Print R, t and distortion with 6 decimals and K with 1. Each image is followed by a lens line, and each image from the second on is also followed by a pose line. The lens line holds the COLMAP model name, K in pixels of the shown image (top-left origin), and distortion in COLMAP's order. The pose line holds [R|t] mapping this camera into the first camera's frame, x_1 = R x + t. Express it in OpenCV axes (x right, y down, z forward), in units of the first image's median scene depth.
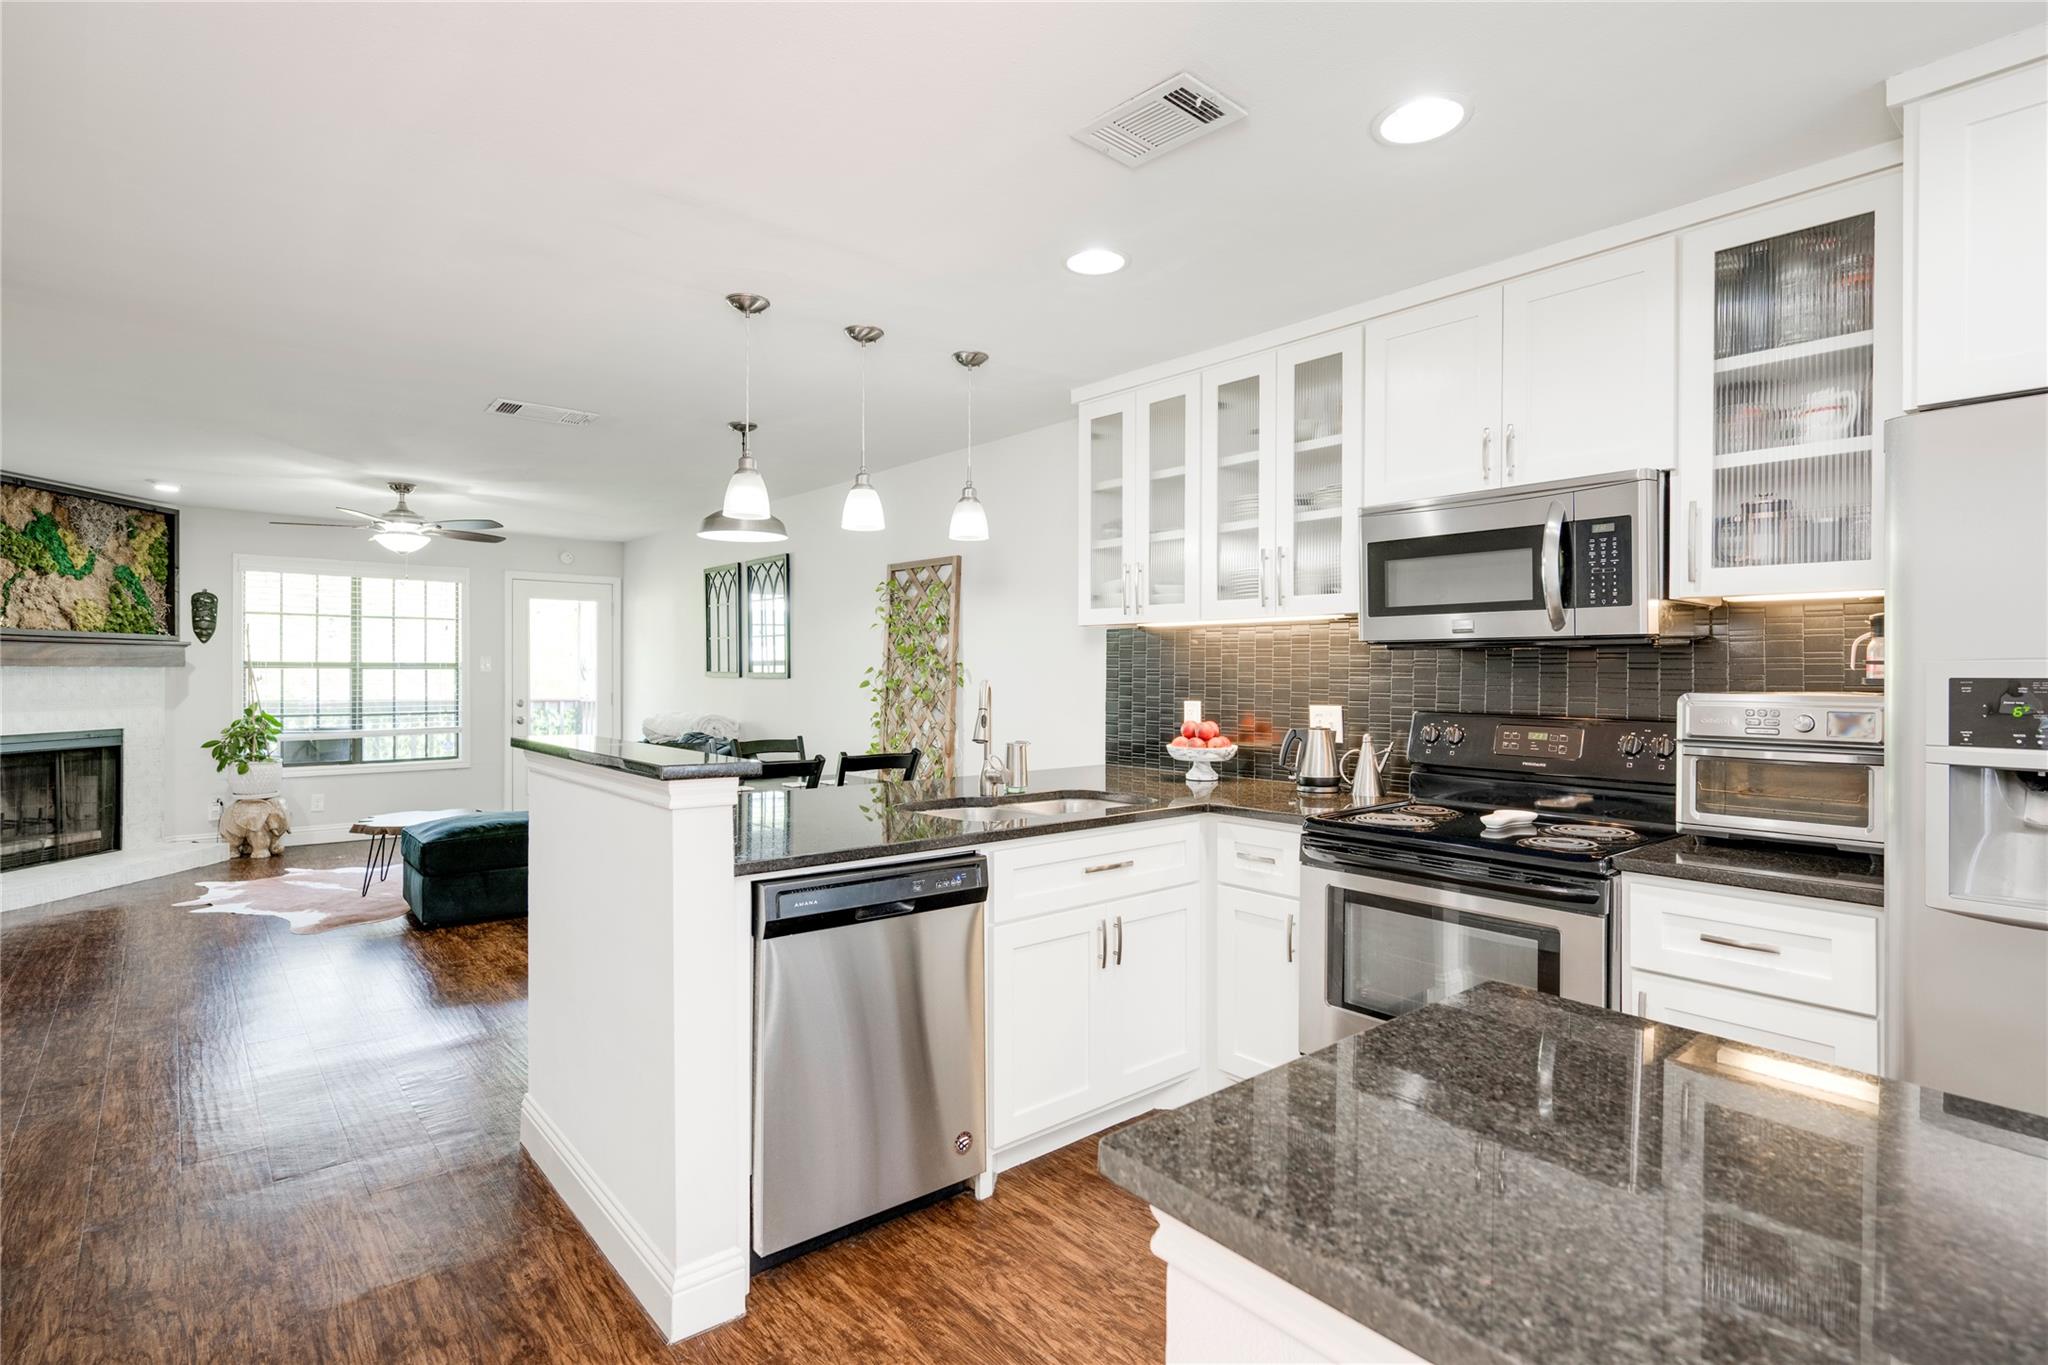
lens RADIAL K [[1006.0, 0, 1008.8], [0, 1006.0, 667.7], [0, 0, 1]] dist [-0.003808, 0.002019]
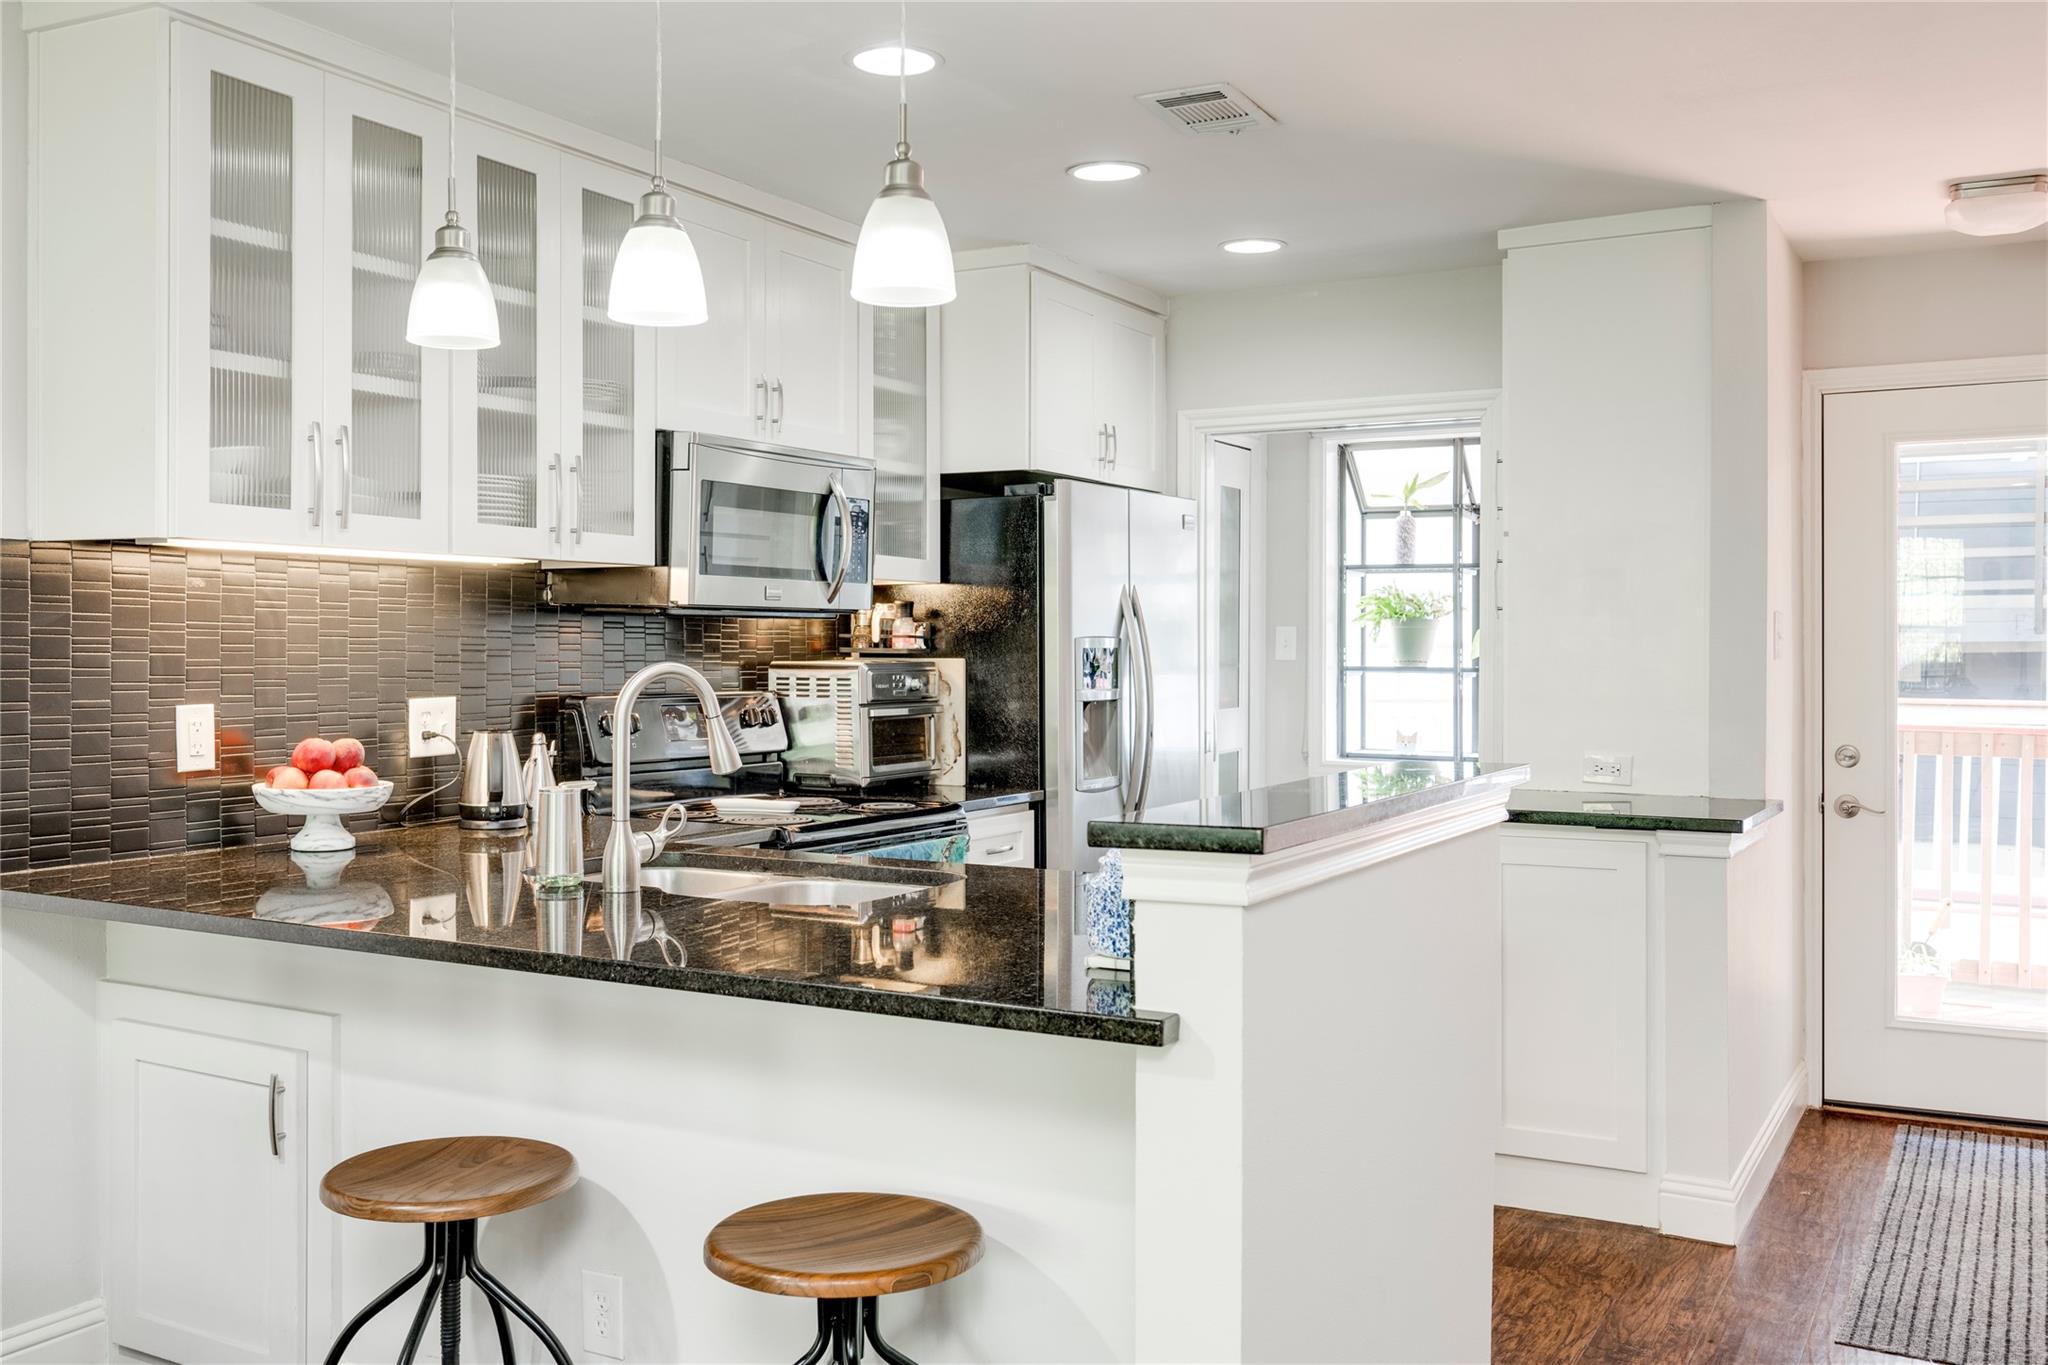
lens RADIAL K [[1845.5, 0, 996.7], [0, 1845.5, 653.3], [0, 0, 1]] dist [0.005704, -0.014770]
pose [[-0.354947, -0.010361, 0.934829, -0.829304], [-0.008548, 0.999933, 0.007837, -0.001990], [-0.934847, -0.005210, -0.355012, 1.005271]]
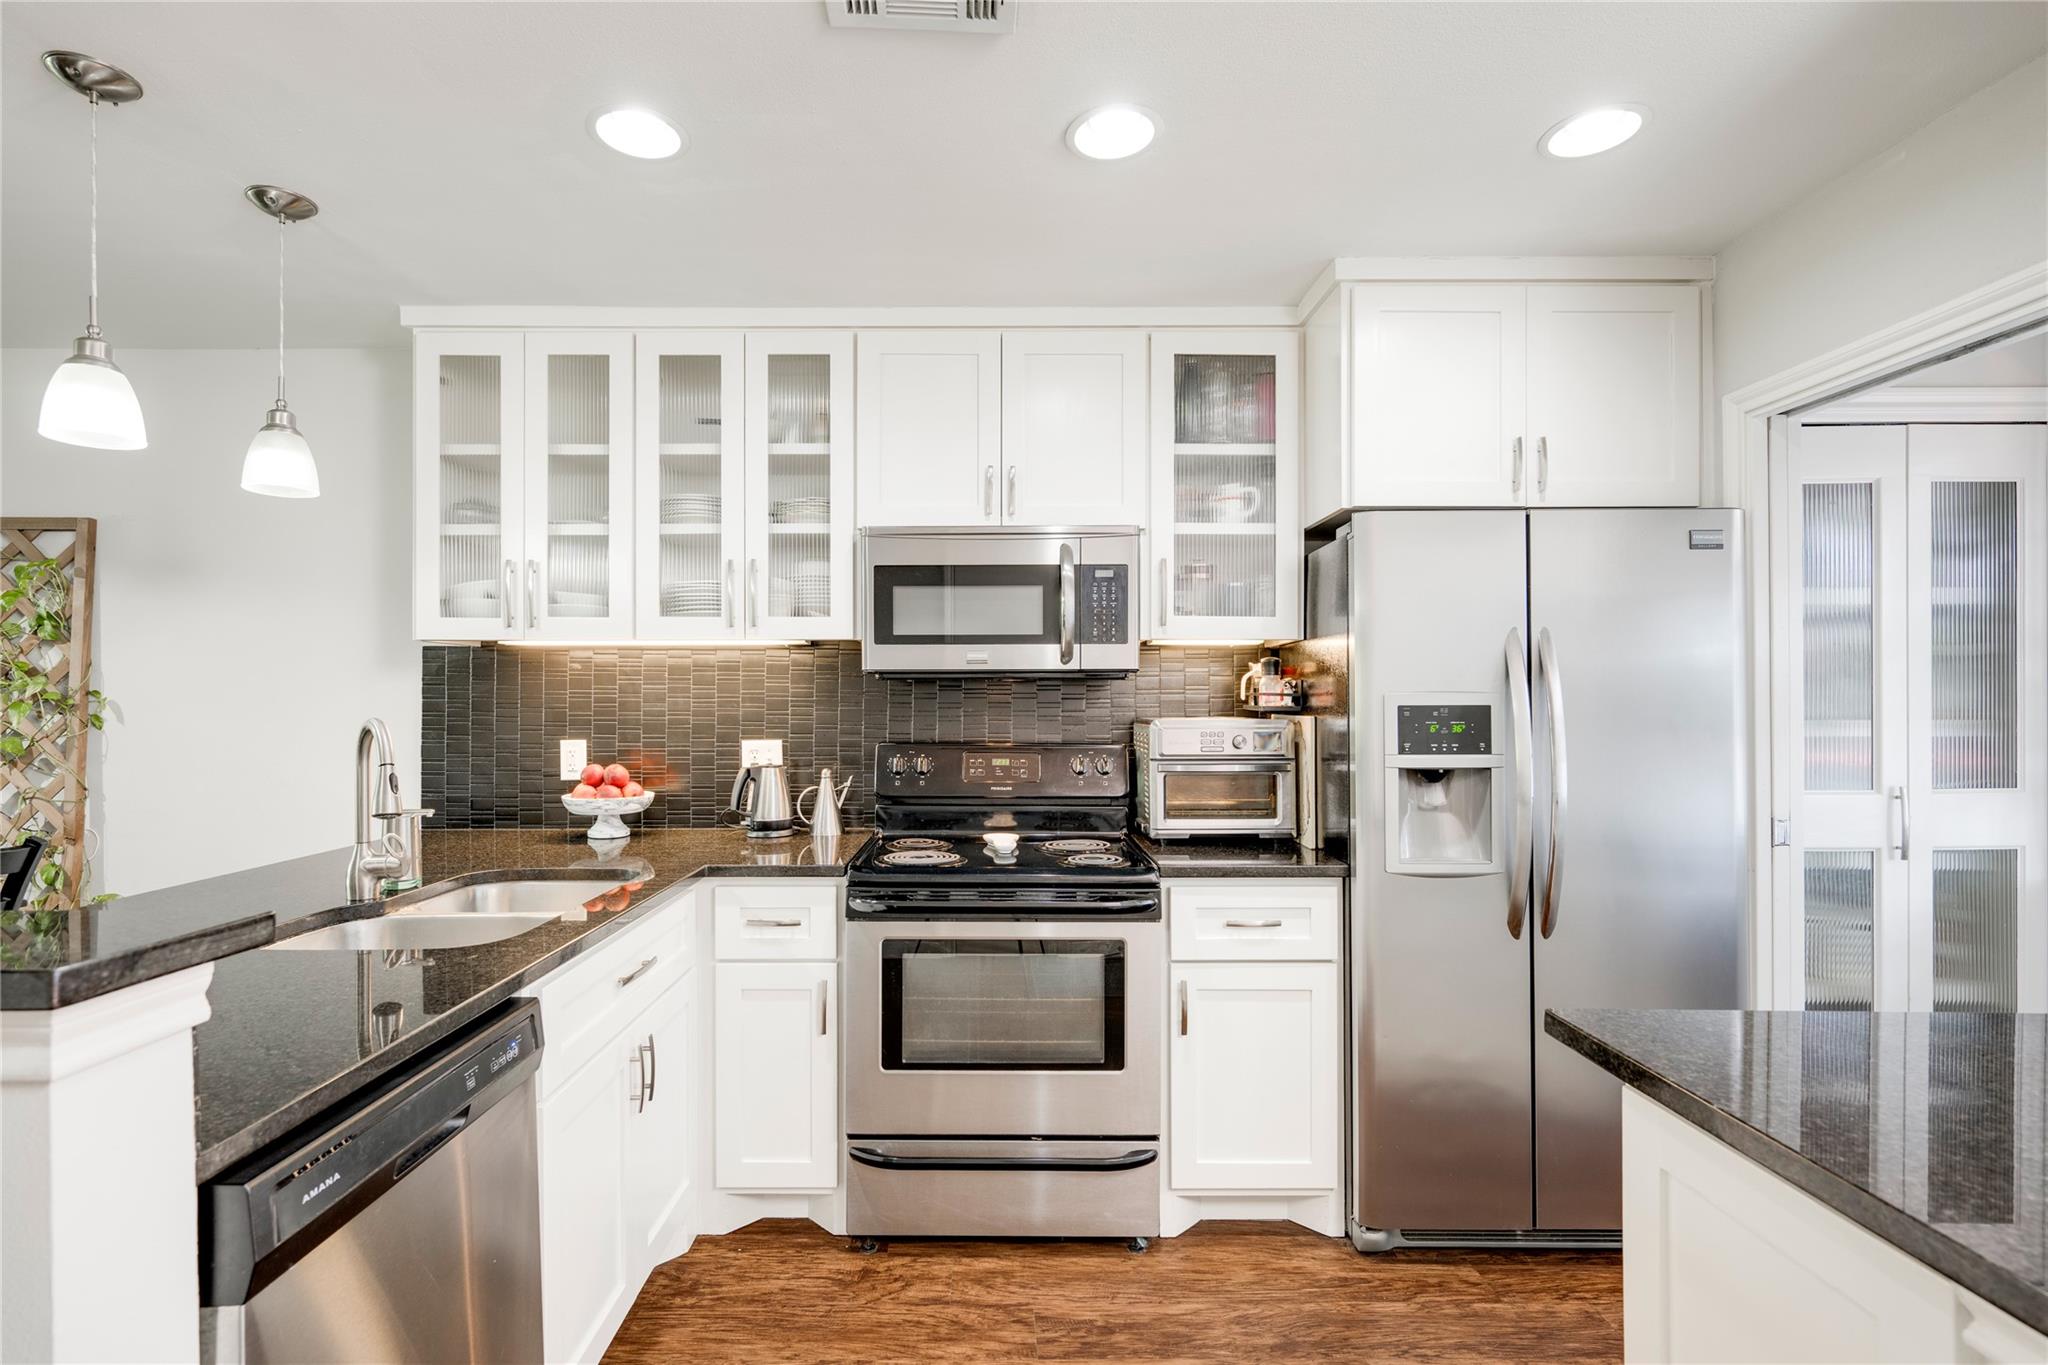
lens RADIAL K [[962.8, 0, 987.6], [0, 962.8, 700.2], [0, 0, 1]] dist [-0.000173, 0.000093]
pose [[0.642679, -0.002475, 0.766131, -0.203929], [0.000693, 0.999996, 0.002650, -0.000538], [-0.766135, -0.001172, 0.642678, 0.266138]]
